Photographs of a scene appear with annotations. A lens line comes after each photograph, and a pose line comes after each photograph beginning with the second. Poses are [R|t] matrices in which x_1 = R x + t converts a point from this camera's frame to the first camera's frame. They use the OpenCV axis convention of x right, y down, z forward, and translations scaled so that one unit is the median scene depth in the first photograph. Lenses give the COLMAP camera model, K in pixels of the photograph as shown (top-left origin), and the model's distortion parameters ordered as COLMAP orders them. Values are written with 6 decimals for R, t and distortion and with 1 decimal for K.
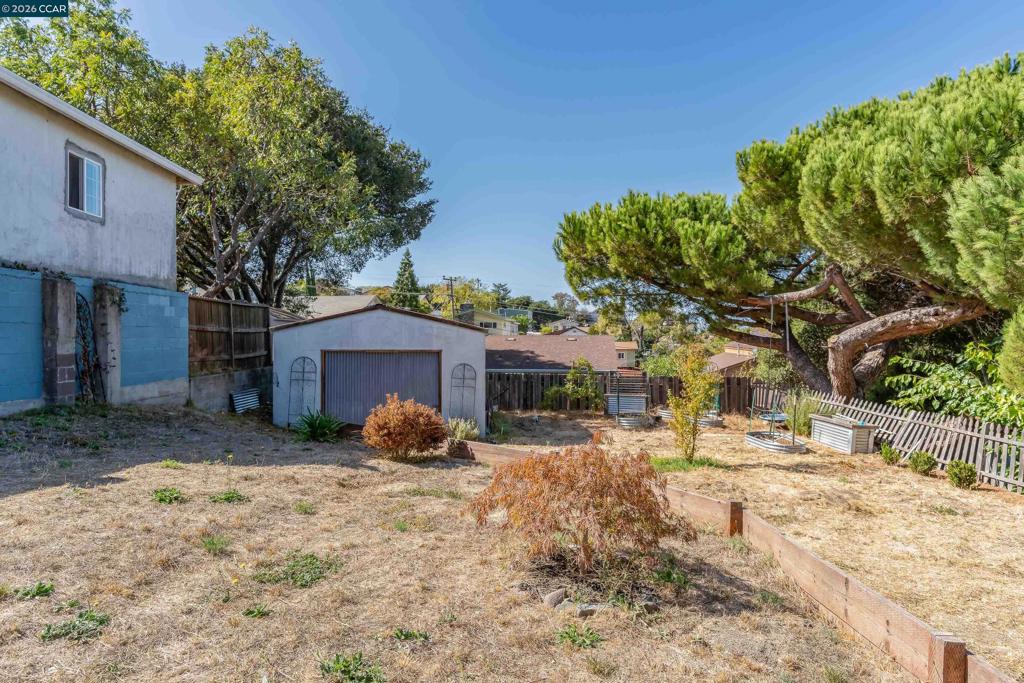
lens RADIAL K [[656.4, 0, 512.0], [0, 656.4, 341.5], [0, 0, 1]] dist [0.002158, 0.001290]
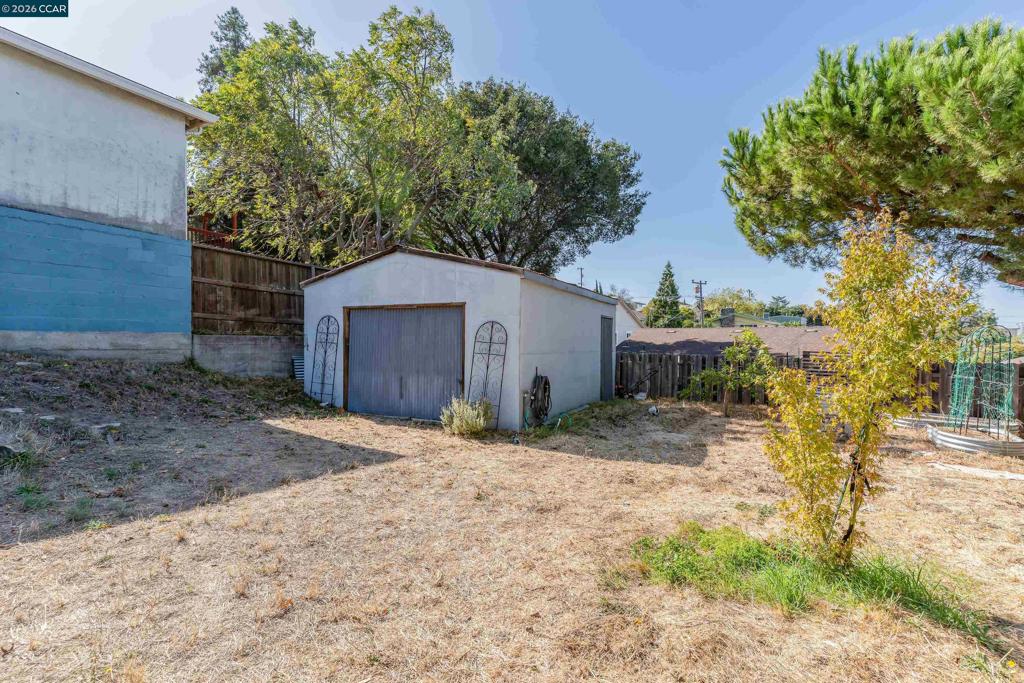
lens RADIAL K [[484.2, 0, 507.5], [0, 484.2, 338.5], [0, 0, 1]] dist [0.000688, 0.000659]
pose [[0.857044, 0.001015, -0.515242, 0.201047], [-0.010128, 0.999838, -0.014878, 0.059123], [0.515143, 0.017970, 0.856916, 0.573286]]
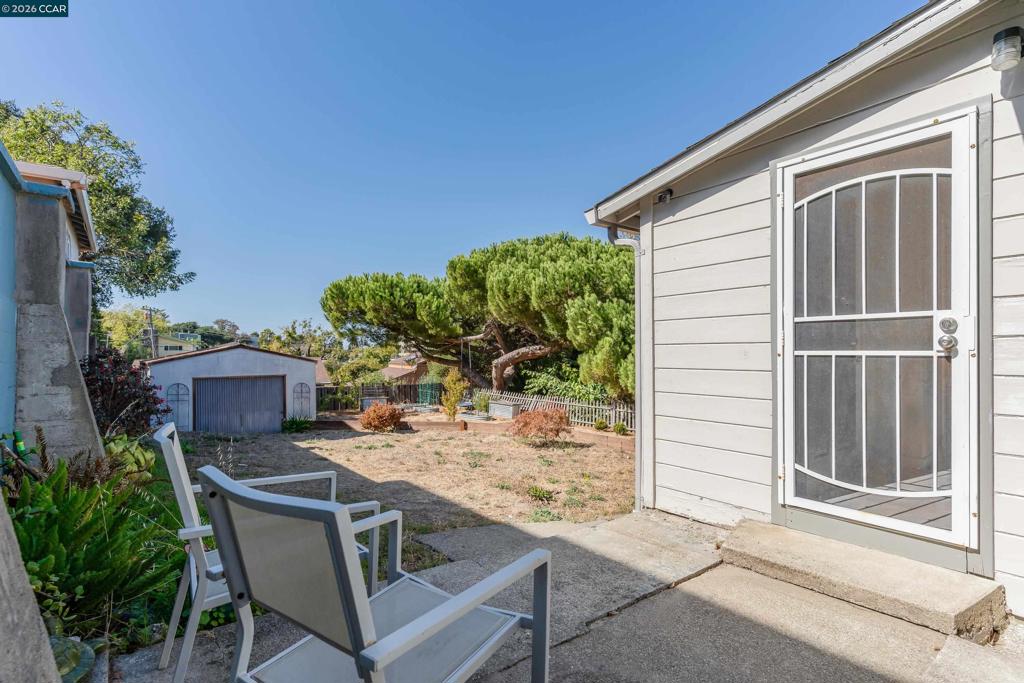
lens RADIAL K [[484.3, 0, 505.6], [0, 484.3, 355.0], [0, 0, 1]] dist [0.000705, 0.000249]
pose [[0.813420, -0.013566, 0.581518, -0.342384], [0.016238, 0.999868, 0.000613, -0.024654], [-0.581450, 0.008944, 0.813533, -0.200731]]
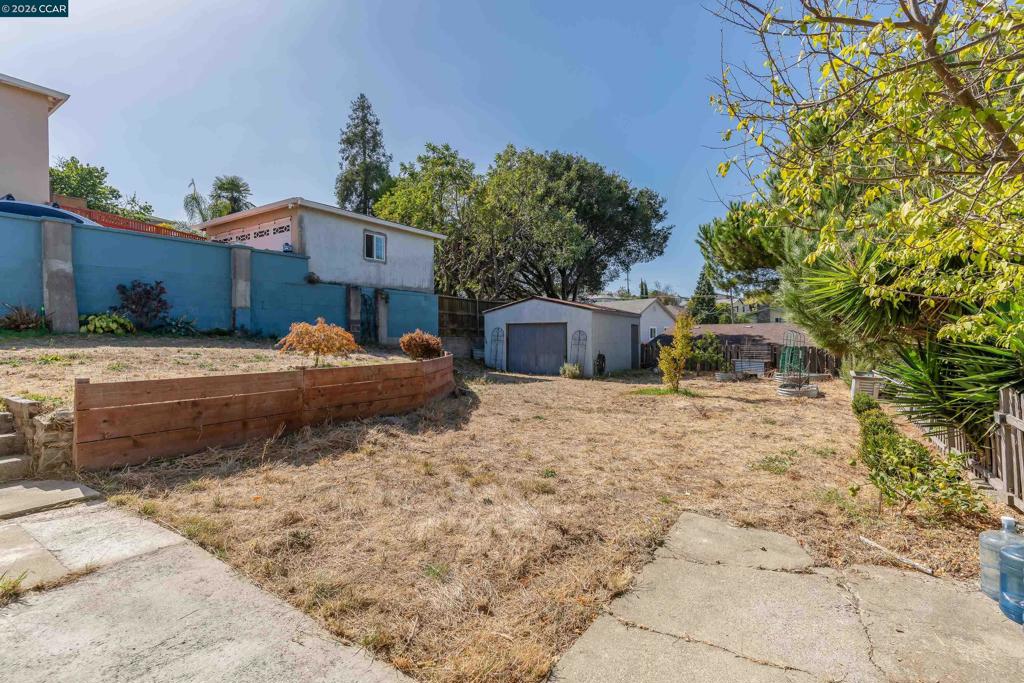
lens RADIAL K [[484.2, 0, 507.5], [0, 484.2, 338.5], [0, 0, 1]] dist [0.000688, 0.000659]
pose [[0.804455, -0.002257, -0.594009, 0.483228], [0.001472, 0.999997, -0.001807, 0.055045], [0.594011, 0.000579, 0.804457, -0.050631]]
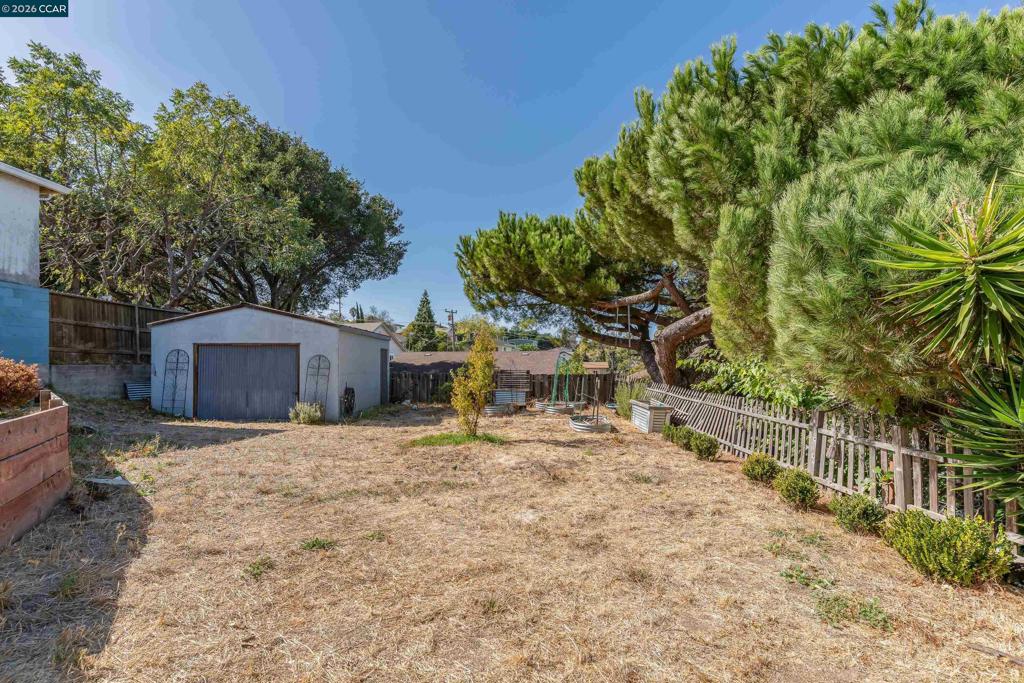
lens RADIAL K [[494.0, 0, 520.7], [0, 494.0, 359.4], [0, 0, 1]] dist [-0.001635, 0.000645]
pose [[0.999461, -0.004494, -0.032532, 0.299882], [0.004031, 0.999890, -0.014265, 0.054568], [0.032593, 0.014126, 0.999369, 0.160947]]
